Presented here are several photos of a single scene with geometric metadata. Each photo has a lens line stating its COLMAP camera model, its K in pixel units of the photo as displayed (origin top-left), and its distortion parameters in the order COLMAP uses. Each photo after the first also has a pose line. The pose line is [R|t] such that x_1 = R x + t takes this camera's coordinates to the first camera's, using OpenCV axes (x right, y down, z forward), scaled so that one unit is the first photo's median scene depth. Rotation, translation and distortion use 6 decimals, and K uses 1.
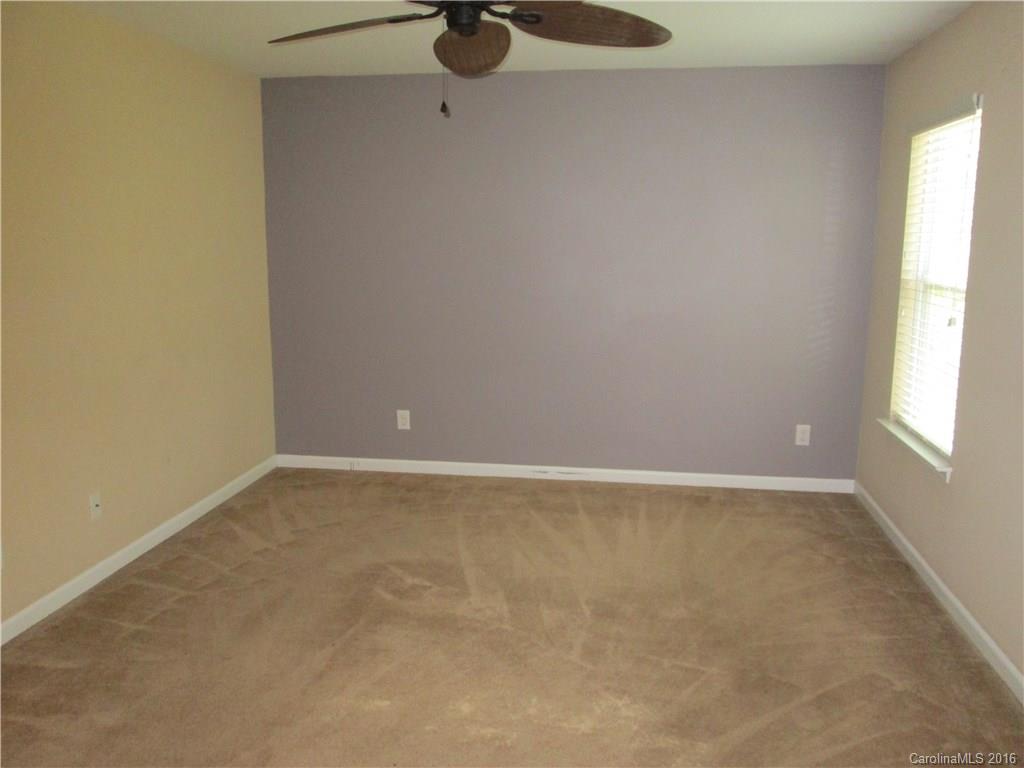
lens RADIAL K [[852.6, 0, 518.6], [0, 852.6, 392.3], [0, 0, 1]] dist [-0.037920, 0.027764]
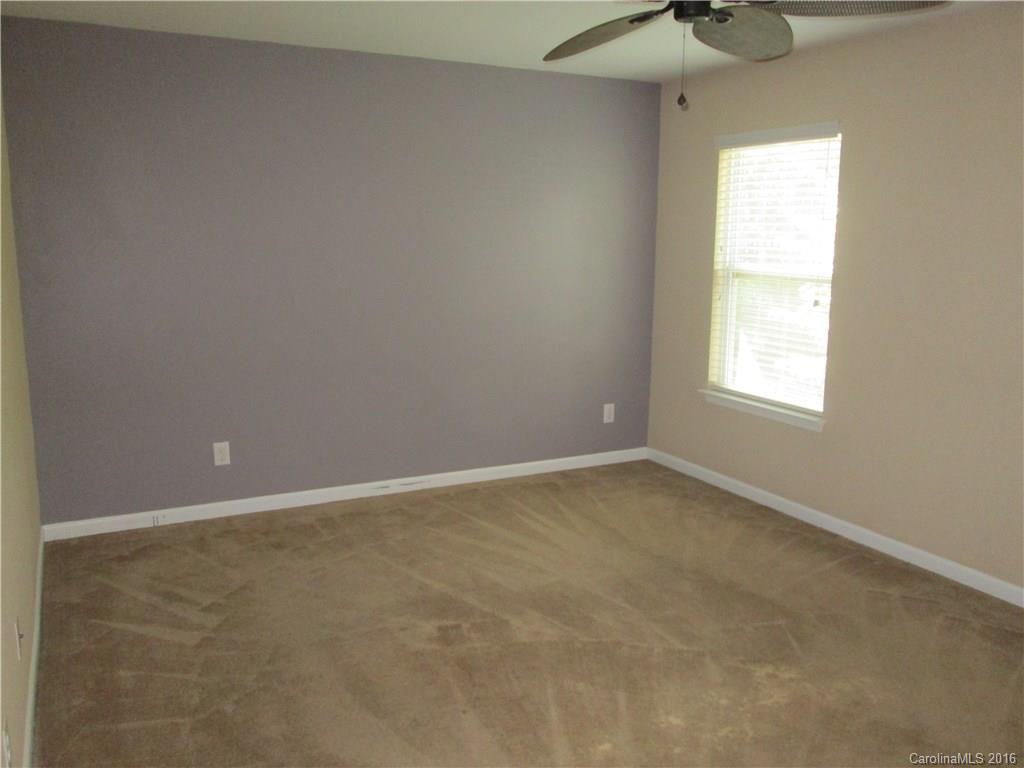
lens RADIAL K [[852.6, 0, 515.7], [0, 852.6, 376.4], [0, 0, 1]] dist [-0.037920, 0.027764]
pose [[0.813357, -0.095663, 0.573845, -0.430415], [0.104518, 0.994367, 0.017625, -0.031974], [-0.572299, 0.045642, 0.818774, 0.176583]]
